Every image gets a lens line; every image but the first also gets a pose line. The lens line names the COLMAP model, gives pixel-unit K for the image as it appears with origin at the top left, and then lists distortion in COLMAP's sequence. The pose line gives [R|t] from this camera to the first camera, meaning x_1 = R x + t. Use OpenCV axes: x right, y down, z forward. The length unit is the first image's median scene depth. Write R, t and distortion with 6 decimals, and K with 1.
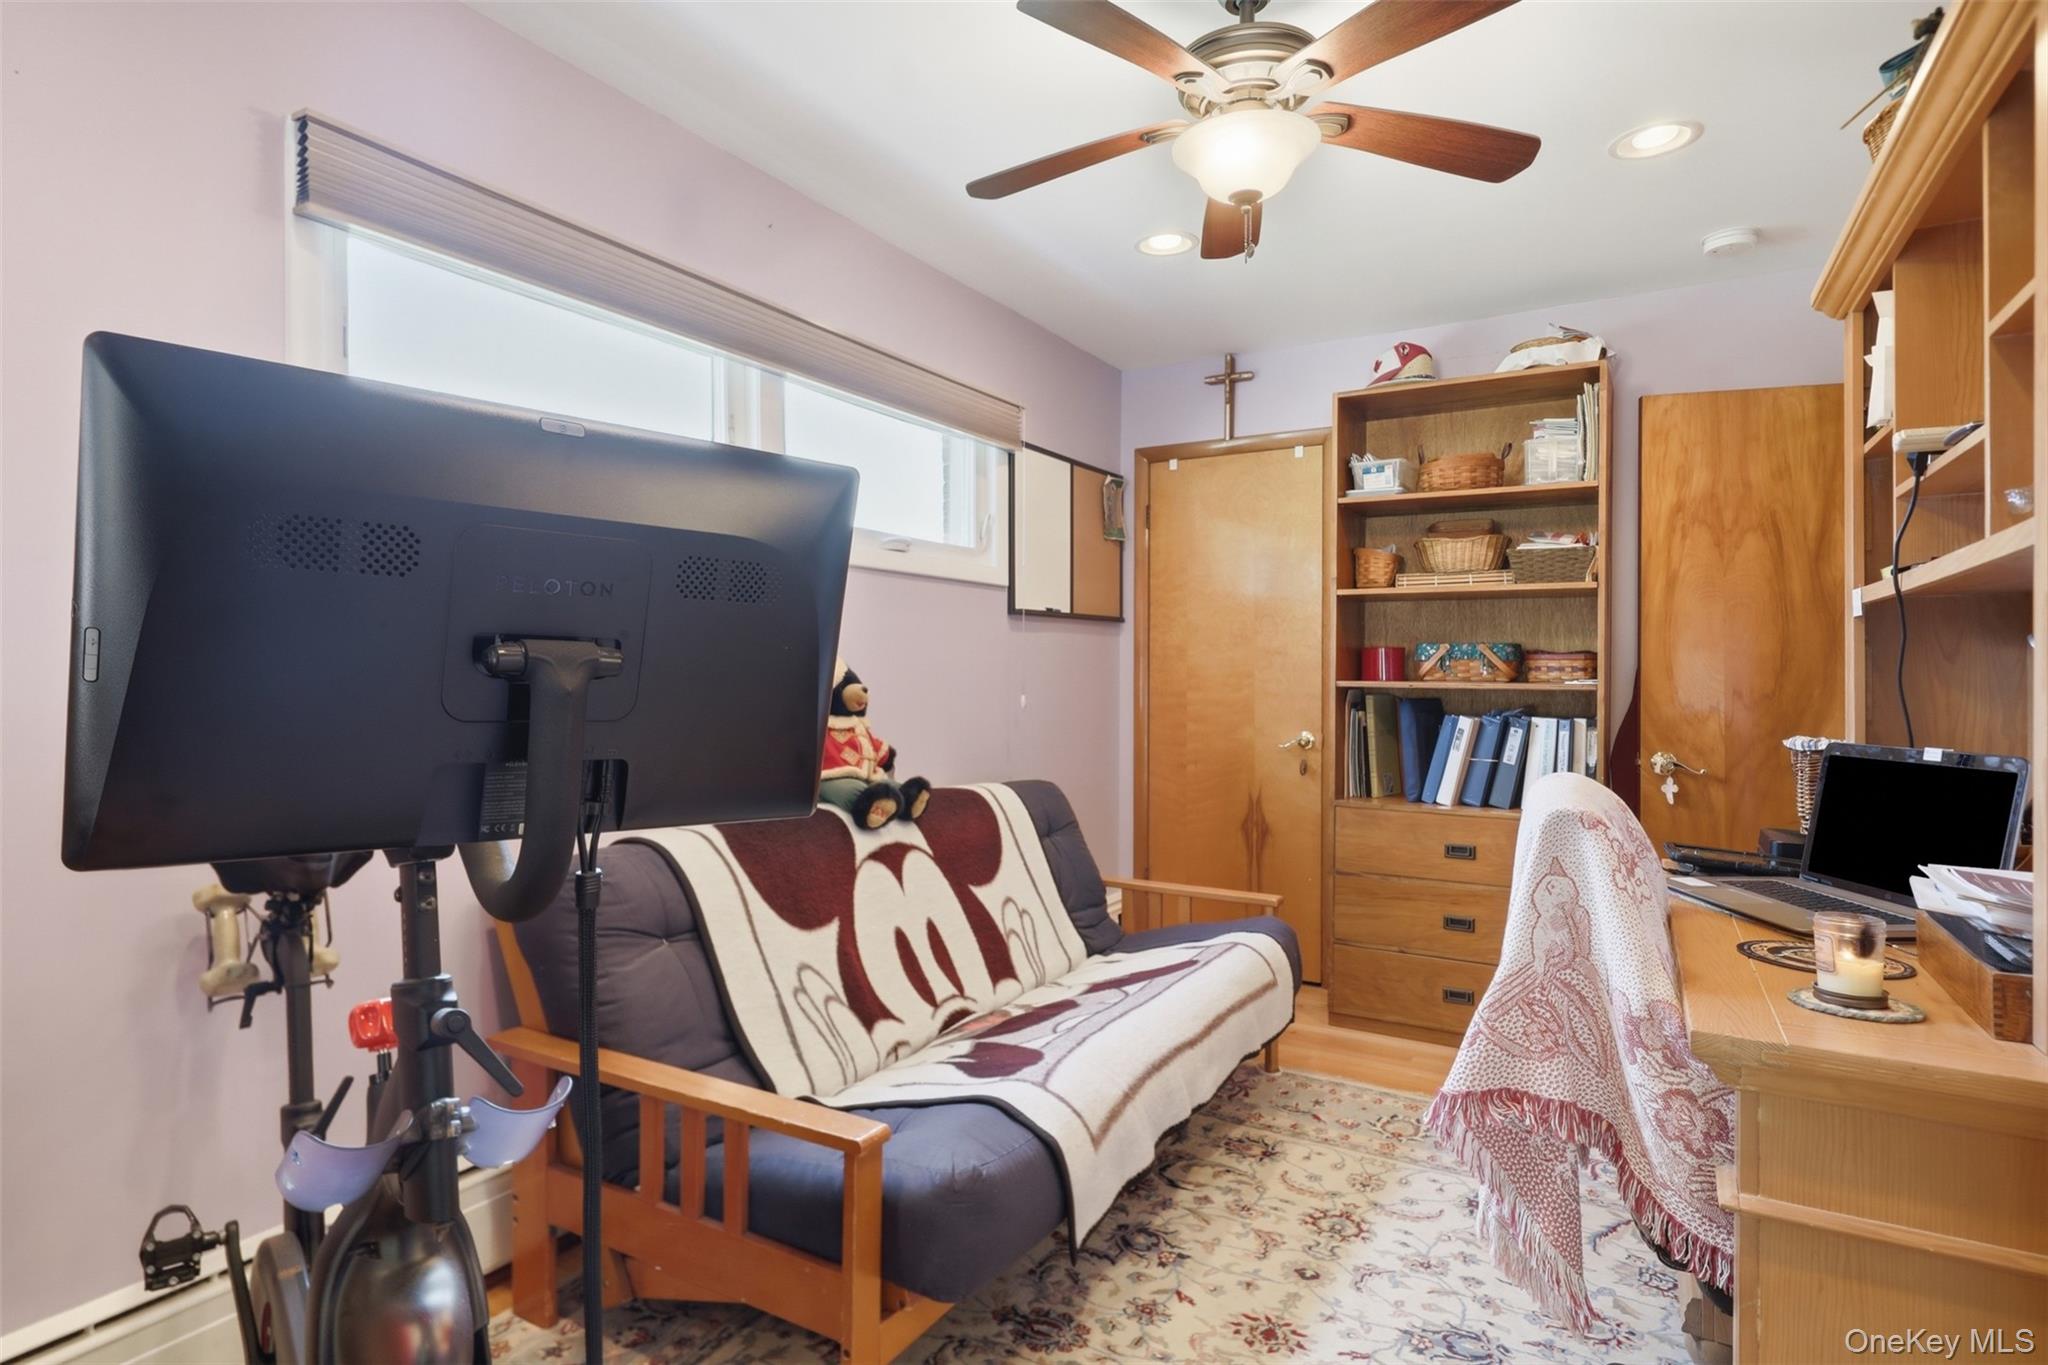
lens RADIAL K [[1055.4, 0, 1024.0], [0, 1055.4, 682.5], [0, 0, 1]] dist [0.001718, 0.000446]
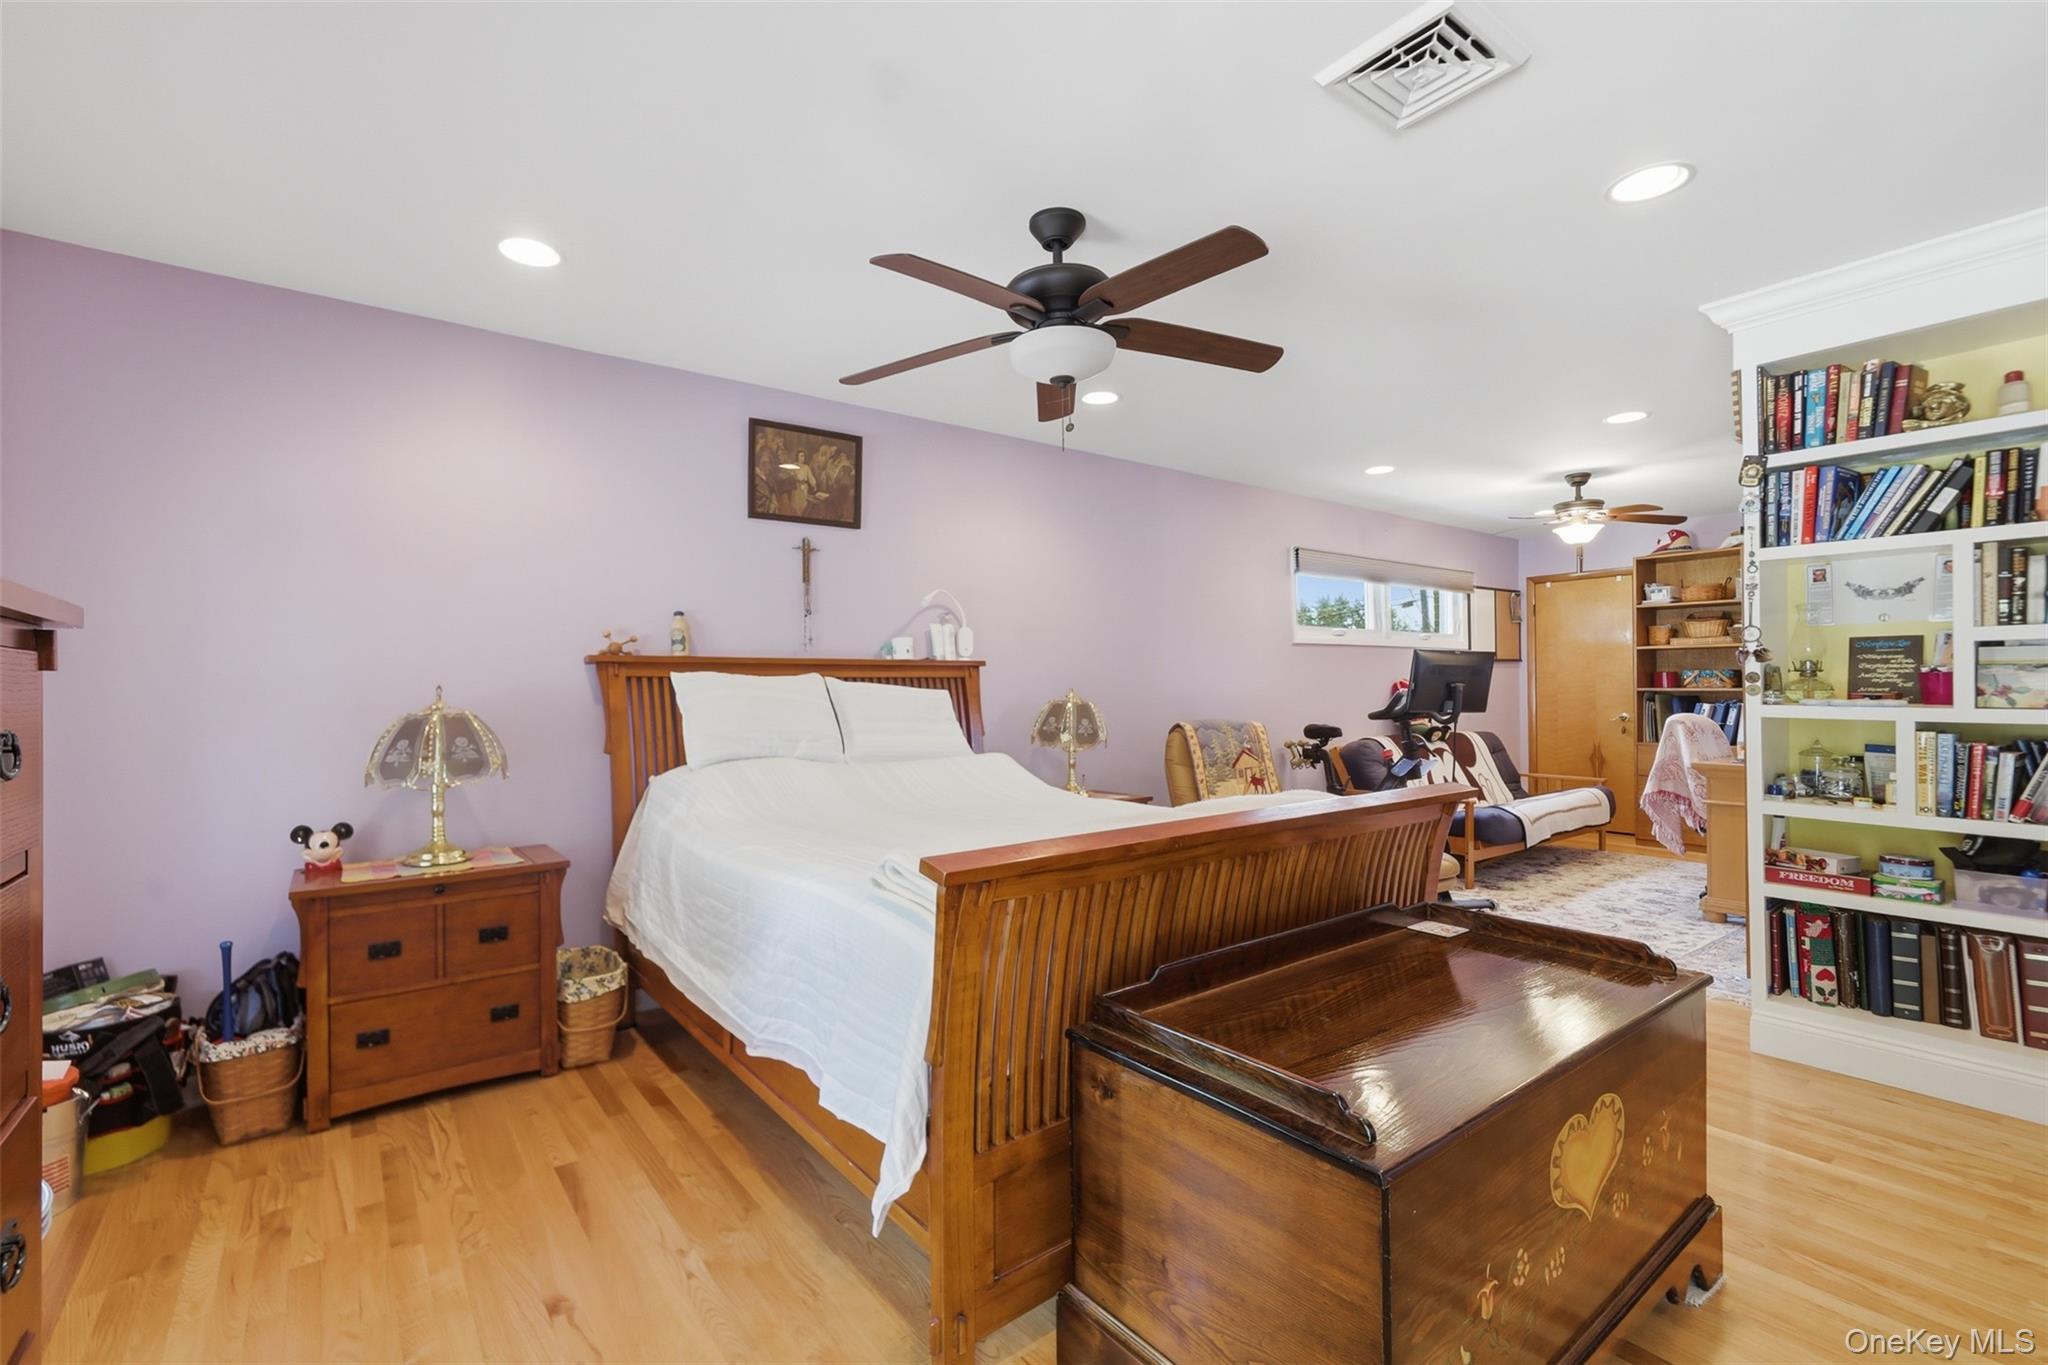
lens RADIAL K [[877.6, 0, 1011.1], [0, 877.6, 689.5], [0, 0, 1]] dist [0.001259, 0.000776]
pose [[0.921726, -0.013366, -0.387612, -0.197896], [0.011035, 0.999905, -0.008239, 0.001926], [0.387685, 0.003317, 0.921786, -1.193421]]
